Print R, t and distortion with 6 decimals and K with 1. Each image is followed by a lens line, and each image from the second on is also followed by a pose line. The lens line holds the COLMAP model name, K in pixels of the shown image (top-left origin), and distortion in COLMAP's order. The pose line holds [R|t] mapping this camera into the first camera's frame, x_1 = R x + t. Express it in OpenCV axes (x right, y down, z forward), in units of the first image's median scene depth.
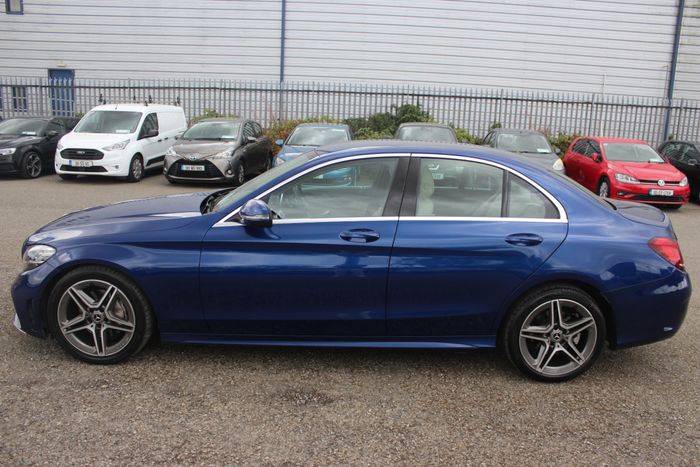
lens RADIAL K [[565.1, 0, 350.0], [0, 565.1, 233.5], [0, 0, 1]] dist [-0.166243, 0.136775]
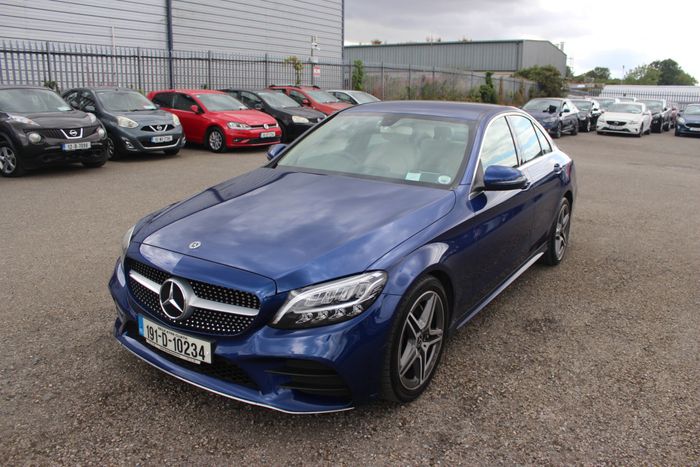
lens RADIAL K [[565.1, 0, 350.0], [0, 565.1, 233.5], [0, 0, 1]] dist [-0.166243, 0.136775]
pose [[0.564193, -0.234170, 0.791739, -0.310520], [0.164661, 0.971585, 0.170025, -0.043551], [-0.809057, 0.034442, 0.586720, 0.160148]]
